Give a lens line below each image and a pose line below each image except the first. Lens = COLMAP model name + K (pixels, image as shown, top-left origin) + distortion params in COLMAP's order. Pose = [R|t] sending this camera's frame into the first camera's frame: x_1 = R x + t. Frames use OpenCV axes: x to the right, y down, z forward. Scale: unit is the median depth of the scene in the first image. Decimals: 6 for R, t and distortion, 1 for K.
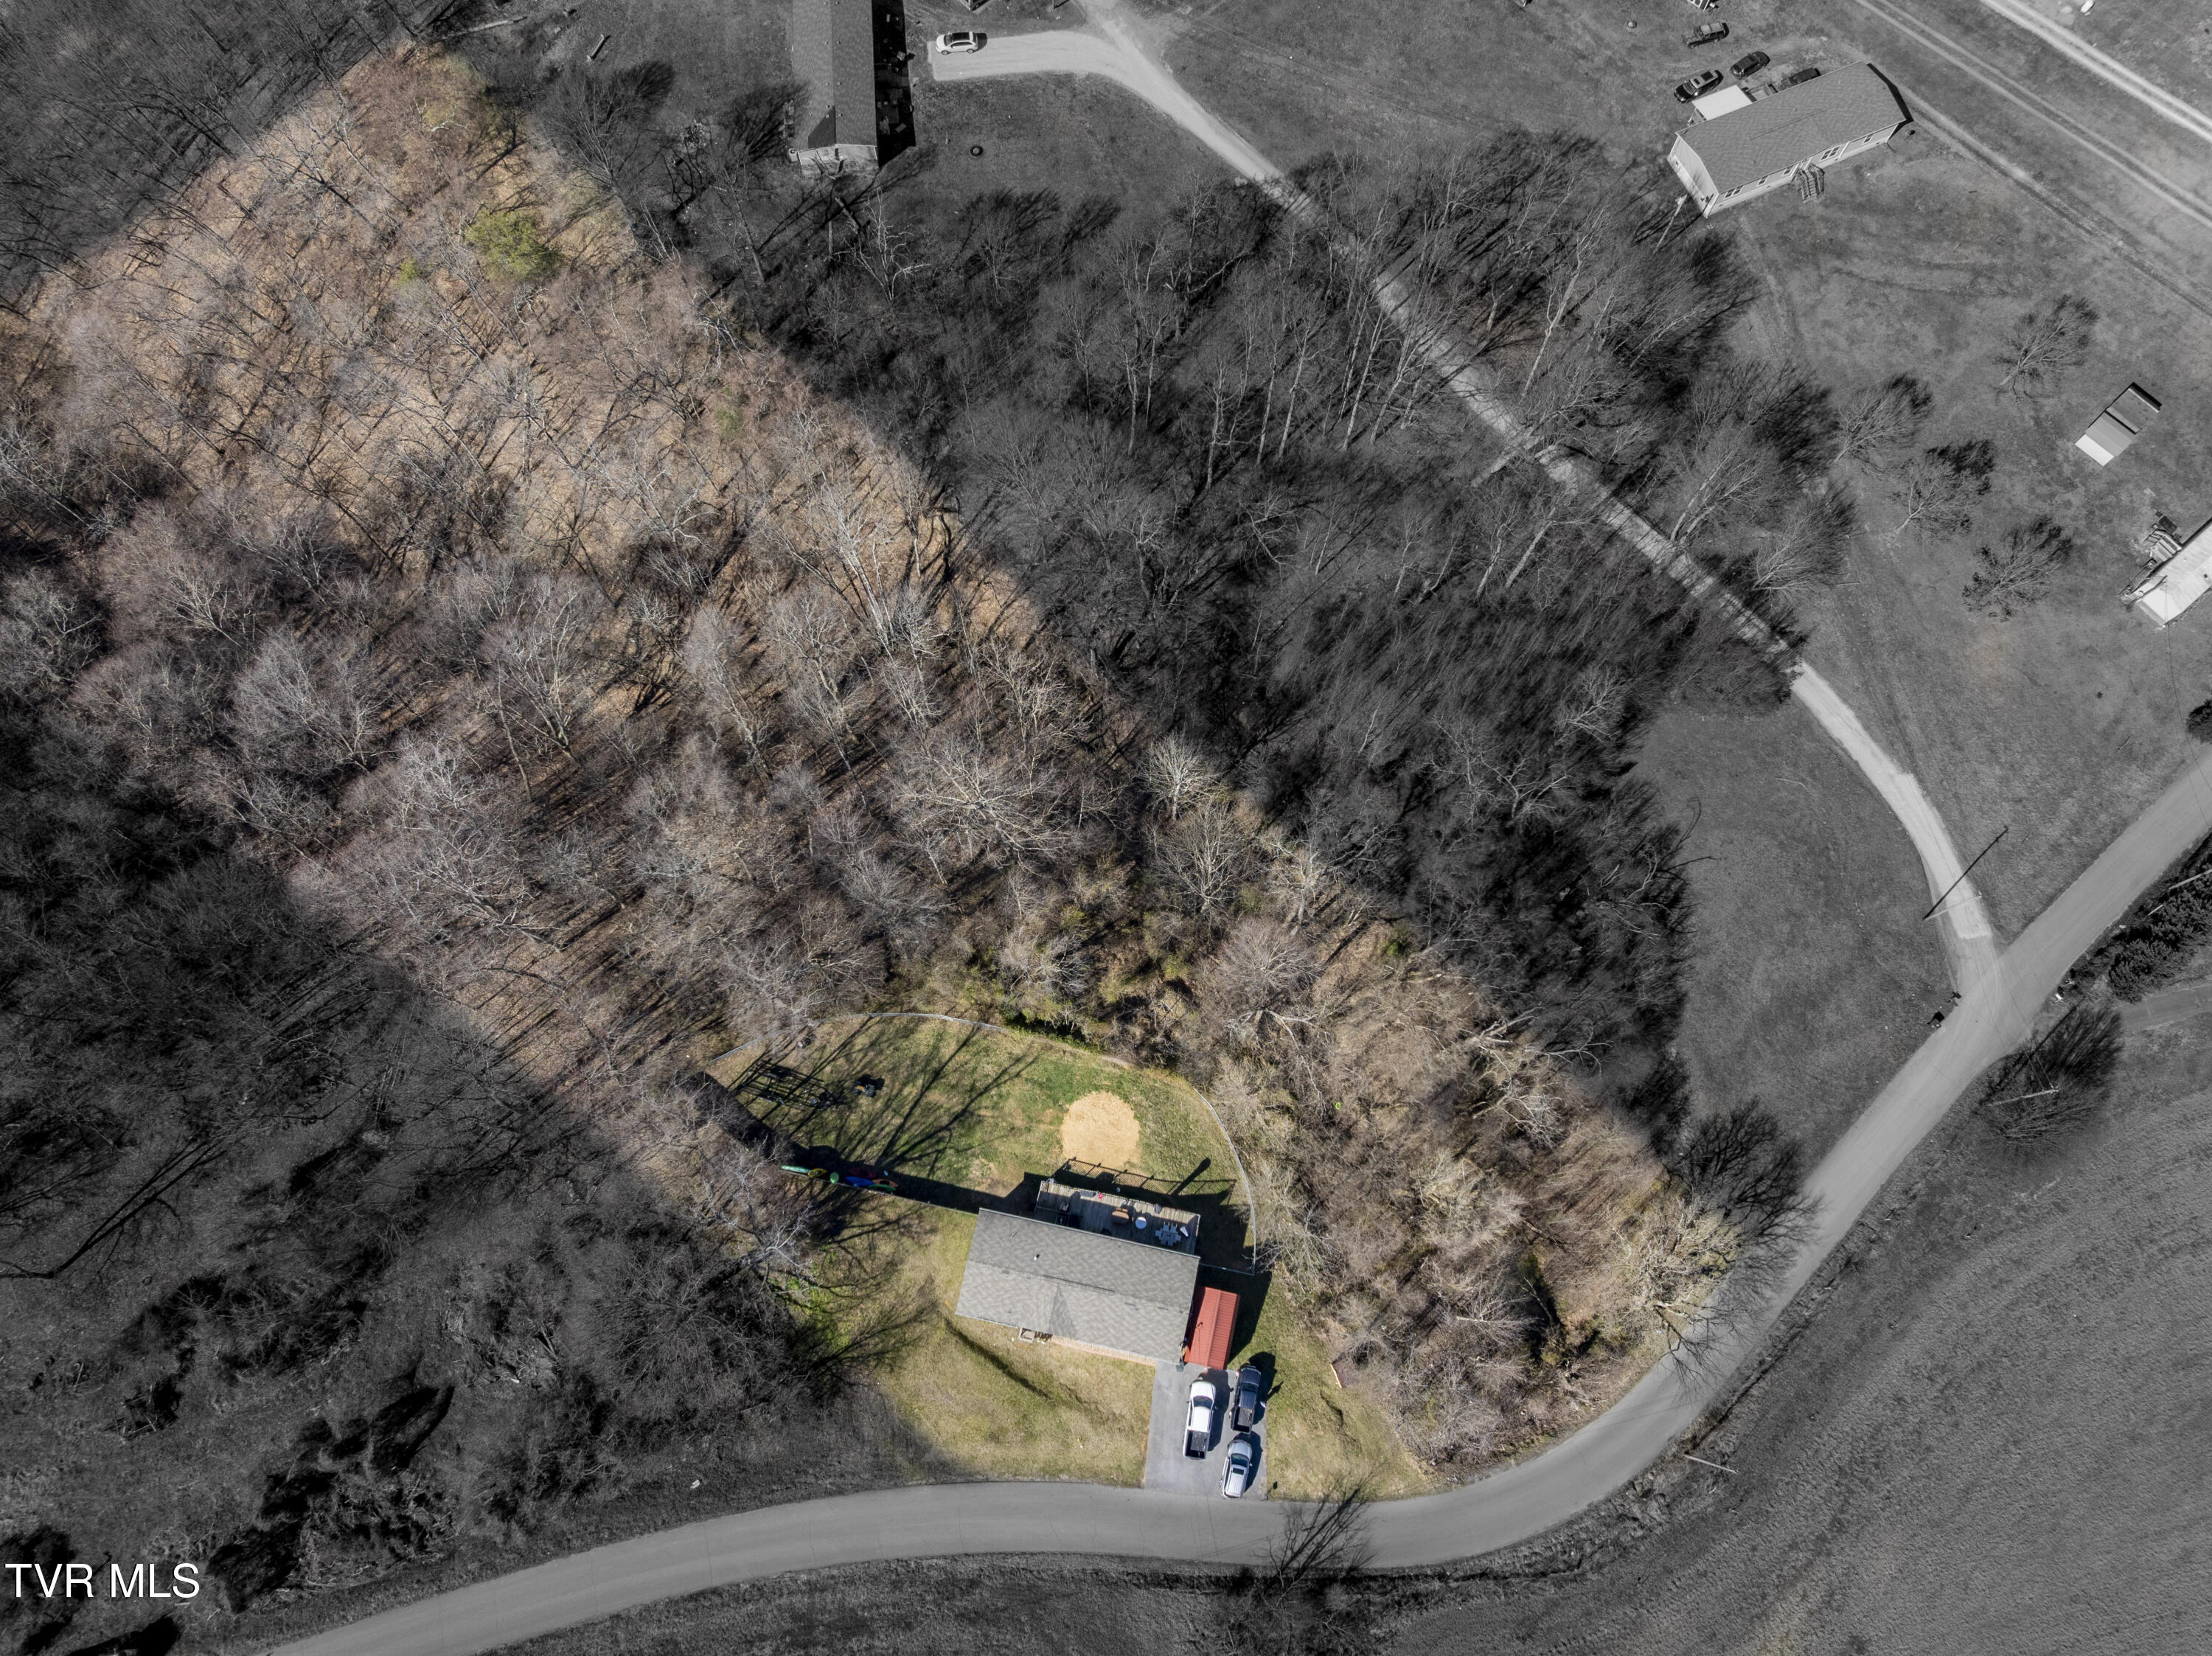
lens RADIAL K [[1552.1, 0, 1106.0], [0, 1552.1, 828.0], [0, 0, 1]] dist [-0.037159, 0.000905]
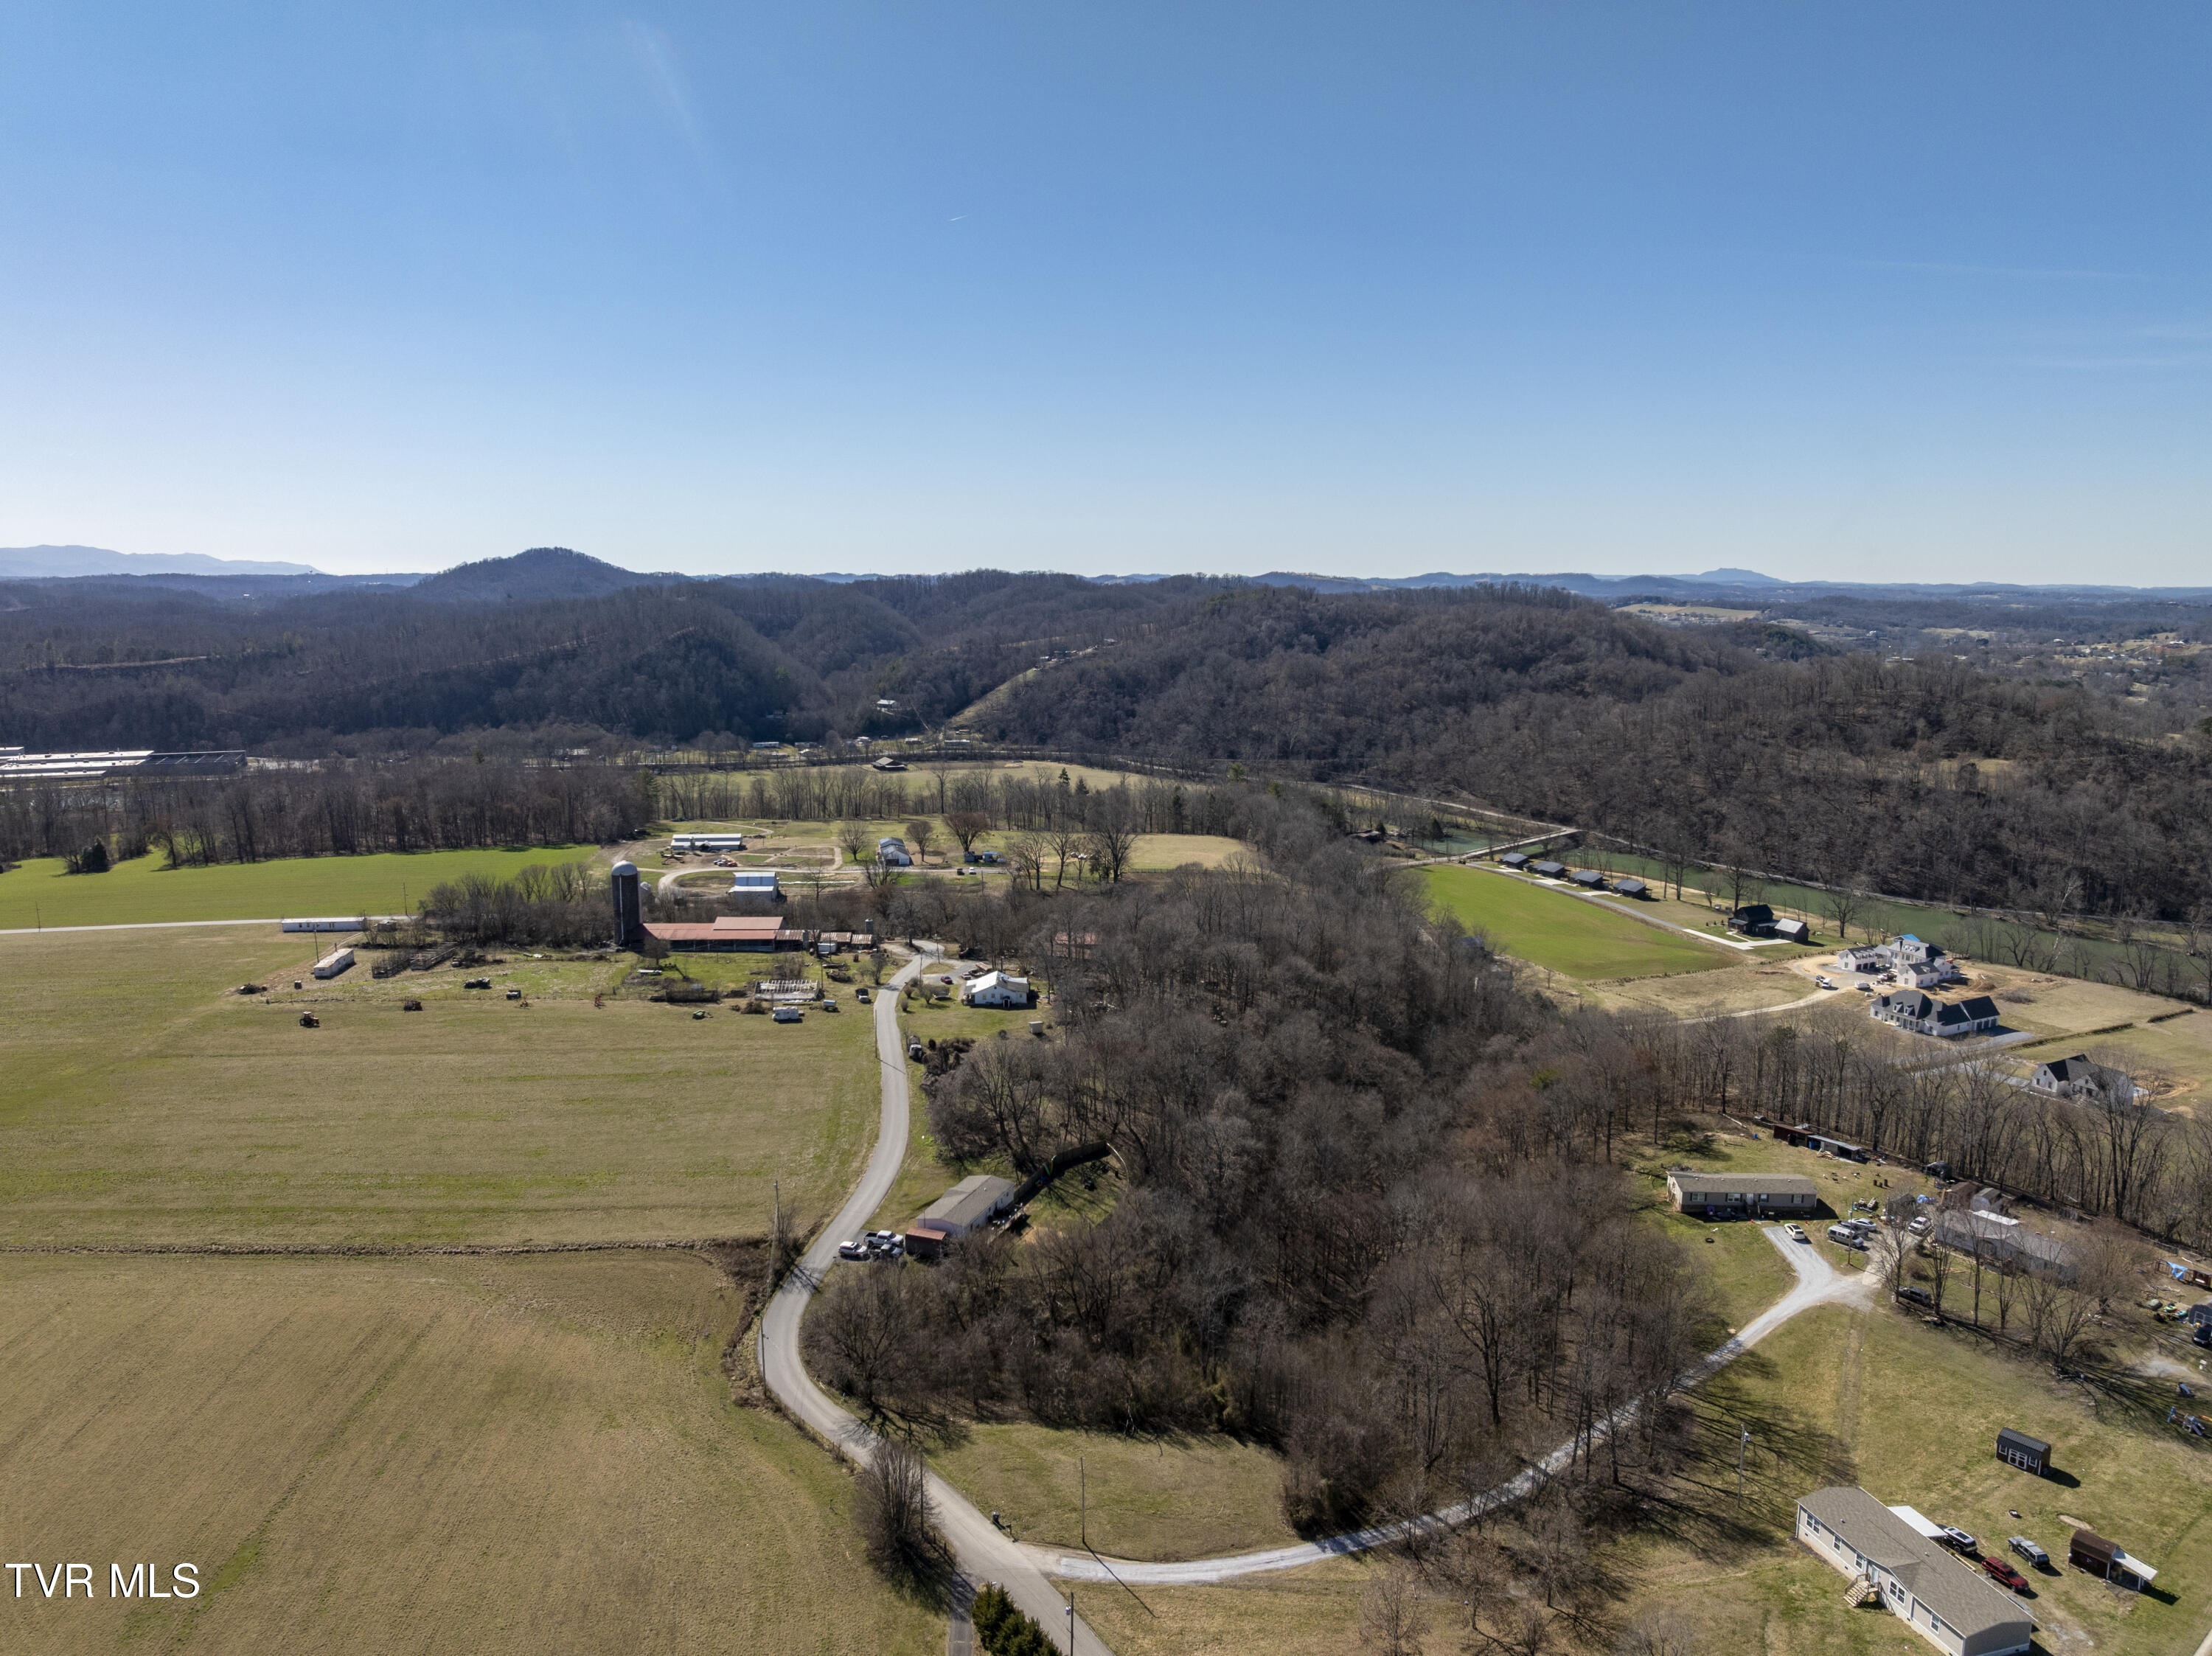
lens RADIAL K [[1552.1, 0, 1106.0], [0, 1552.1, 828.0], [0, 0, 1]] dist [-0.037159, 0.000905]
pose [[-0.155506, 0.151556, -0.976140, 1.489991], [-0.948190, 0.254234, 0.190526, -0.297531], [0.277043, 0.955194, 0.104169, 0.341509]]
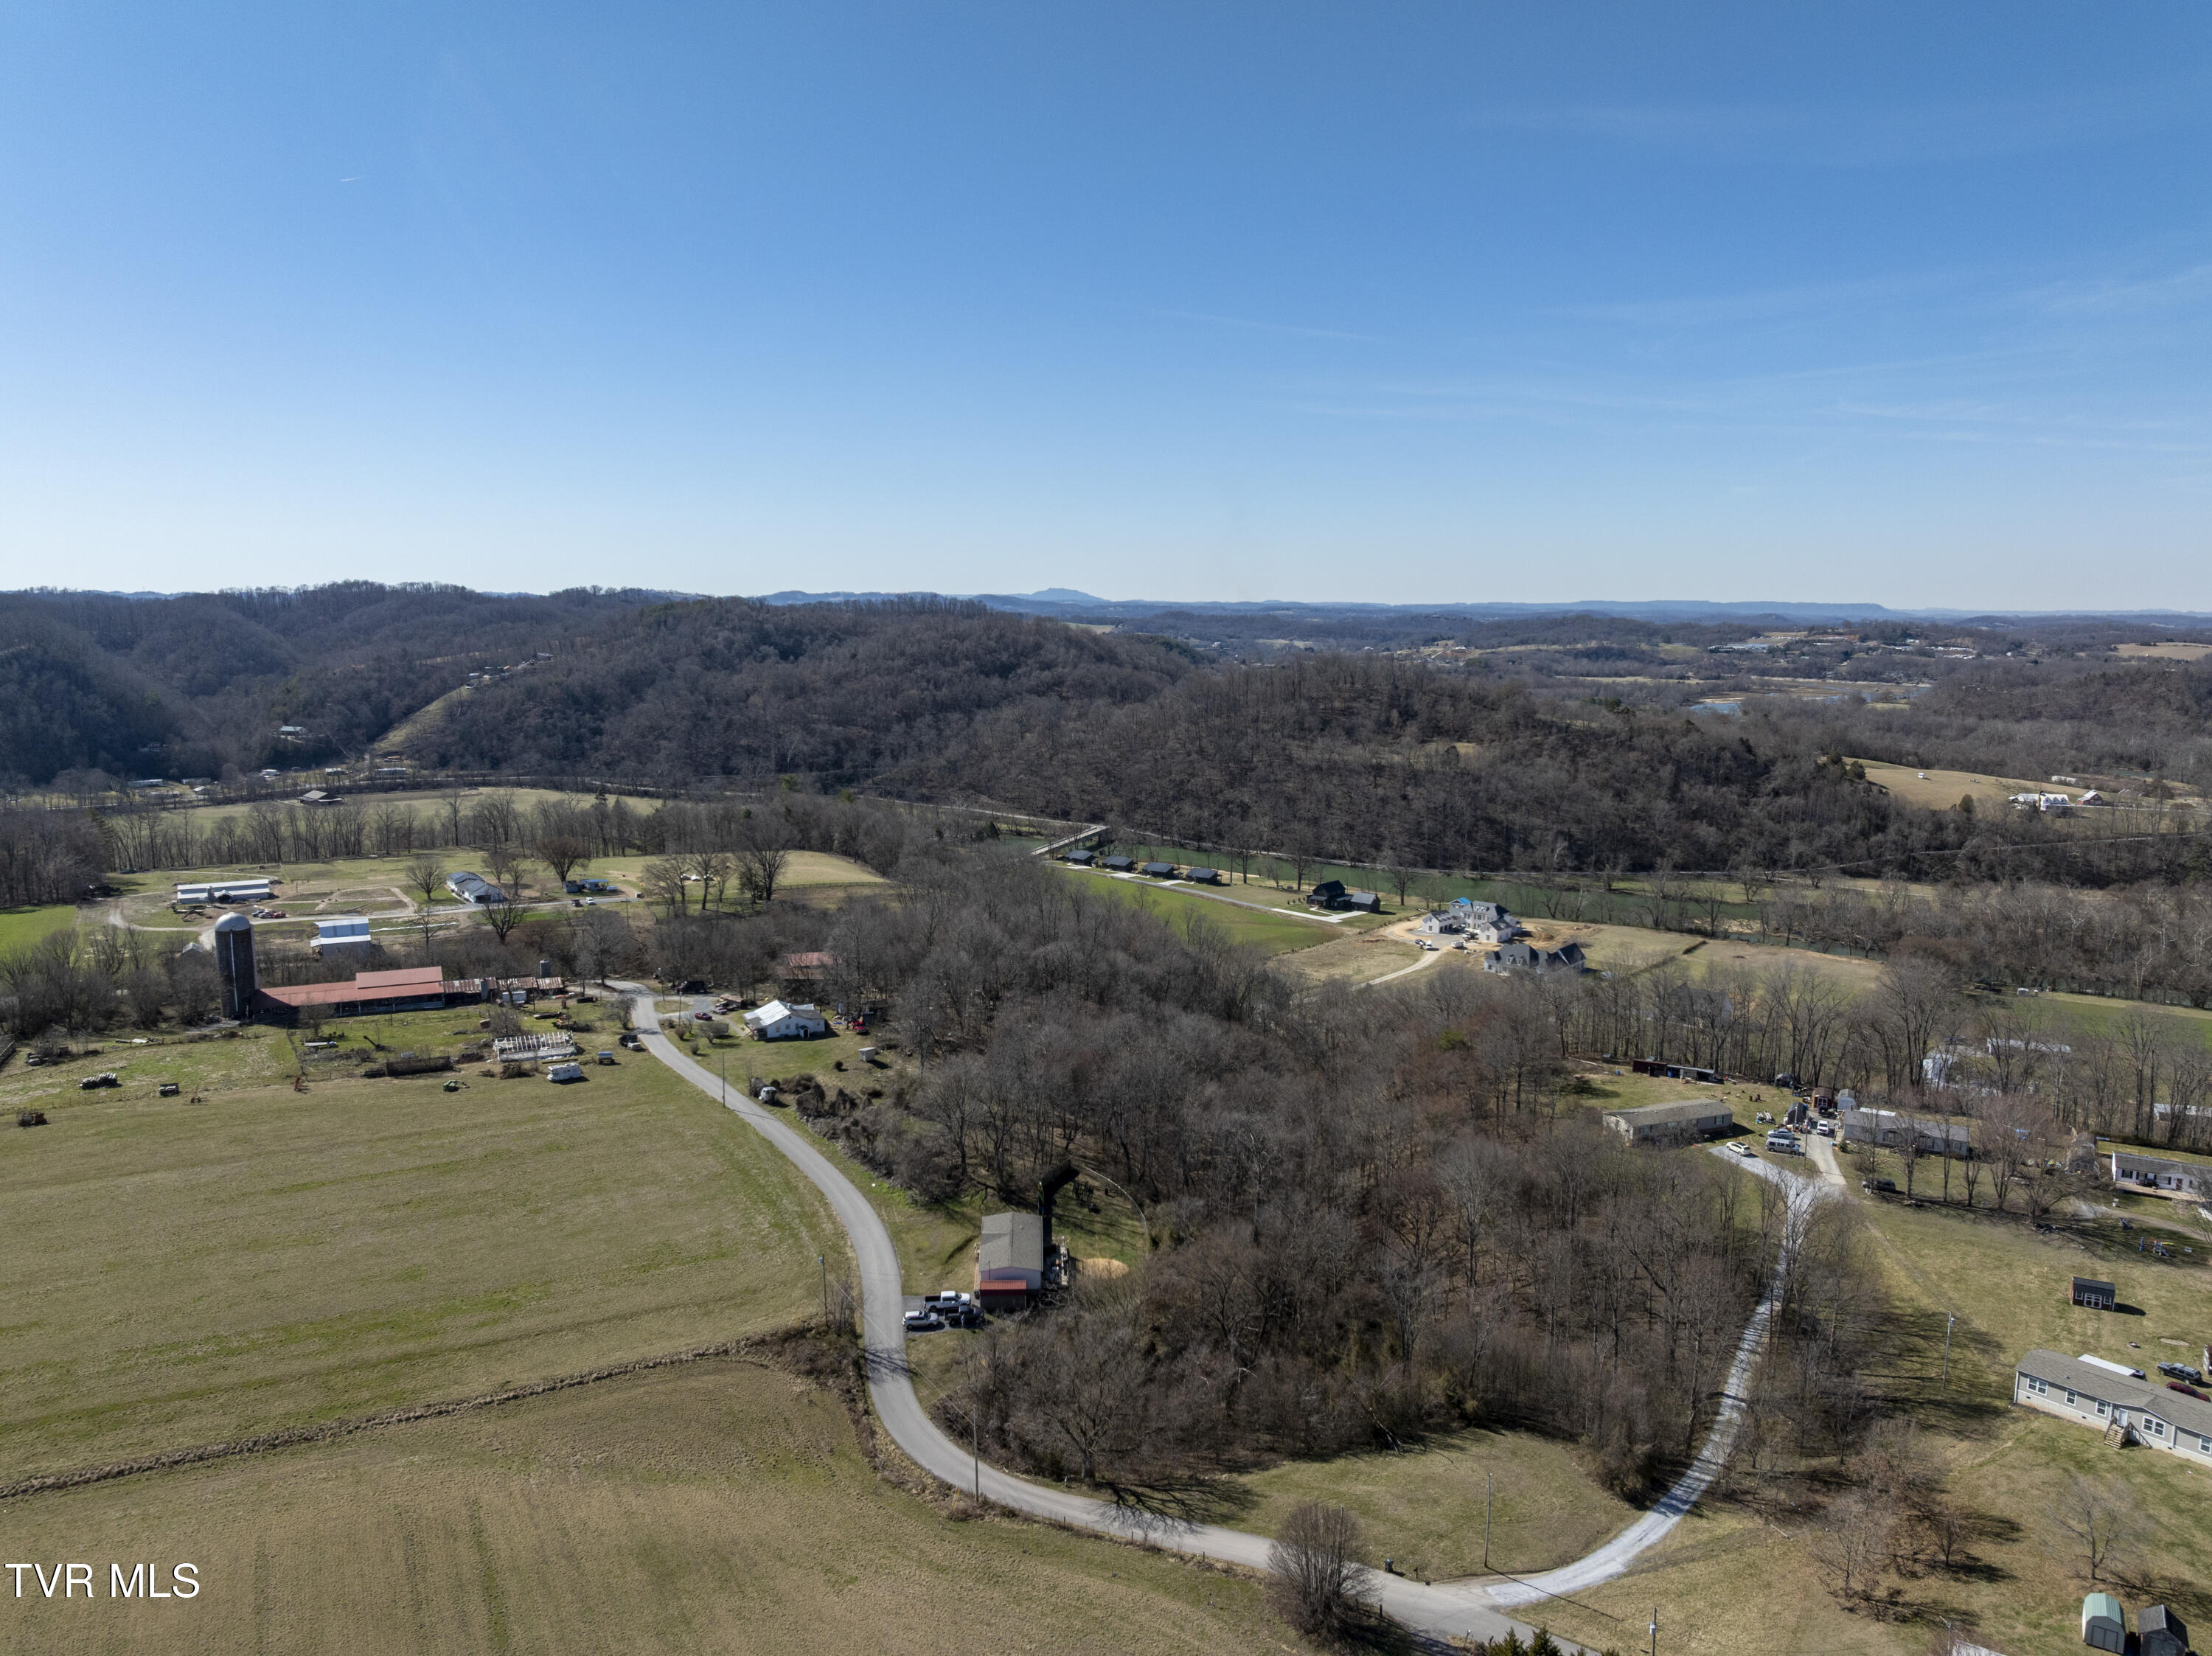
lens RADIAL K [[1552.1, 0, 1106.0], [0, 1552.1, 828.0], [0, 0, 1]] dist [-0.037159, 0.000905]
pose [[0.255884, 0.136761, -0.956985, 1.329291], [-0.928620, 0.309910, -0.204011, 0.341839], [0.268678, 0.940879, 0.206300, 0.209300]]
